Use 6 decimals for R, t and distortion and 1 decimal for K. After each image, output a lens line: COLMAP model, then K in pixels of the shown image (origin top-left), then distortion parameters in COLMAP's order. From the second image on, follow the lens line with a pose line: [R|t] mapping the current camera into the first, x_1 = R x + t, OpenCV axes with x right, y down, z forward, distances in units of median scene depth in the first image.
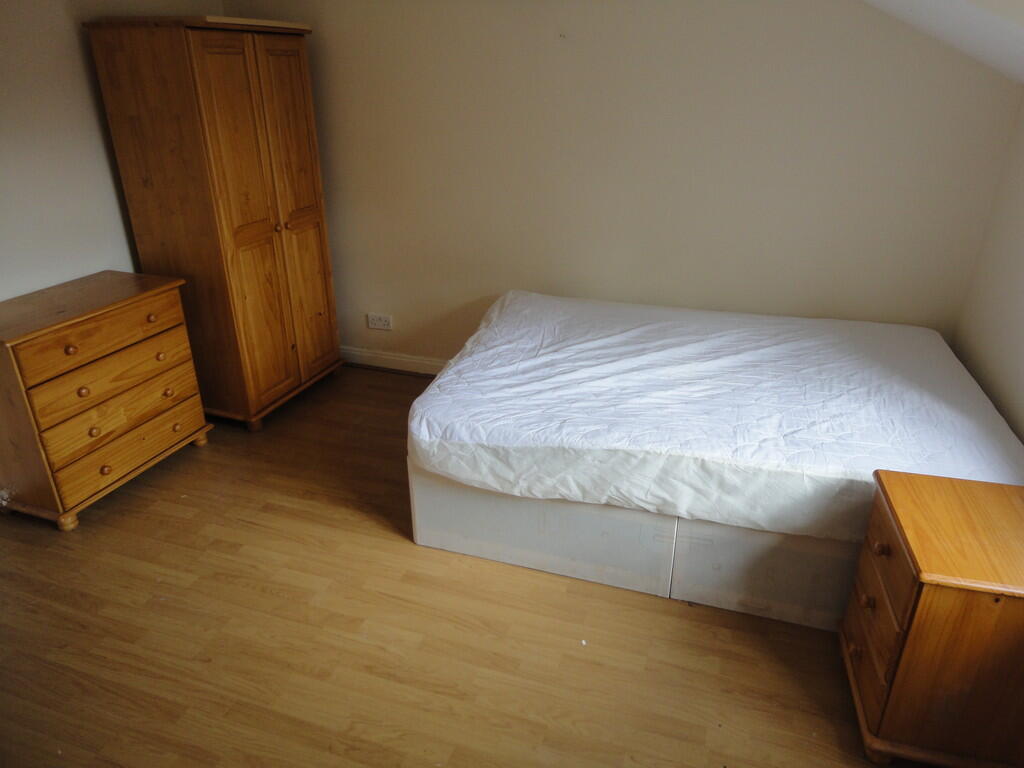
lens RADIAL K [[692.5, 0, 512.5], [0, 692.5, 384.5], [0, 0, 1]] dist [0.009188, 0.000848]
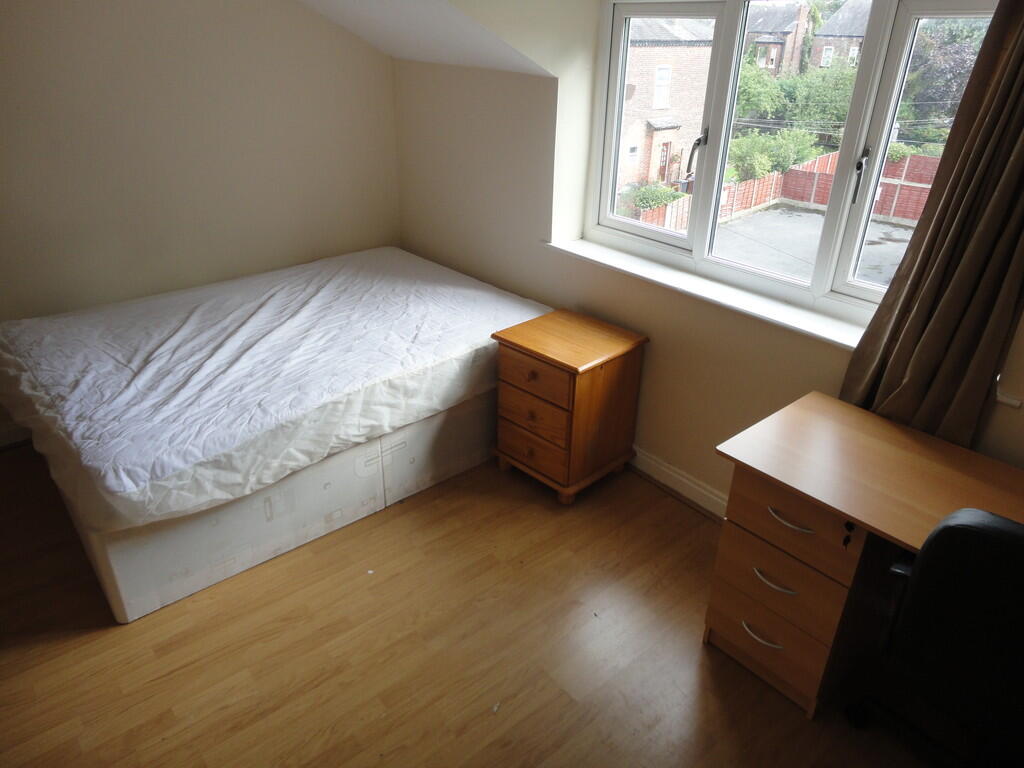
lens RADIAL K [[692.5, 0, 513.6], [0, 692.5, 382.1], [0, 0, 1]] dist [0.009188, 0.000848]
pose [[0.521985, -0.379669, 0.763795, -0.497819], [0.341167, 0.913653, 0.221004, -0.075304], [-0.781752, 0.145221, 0.606444, 0.089161]]
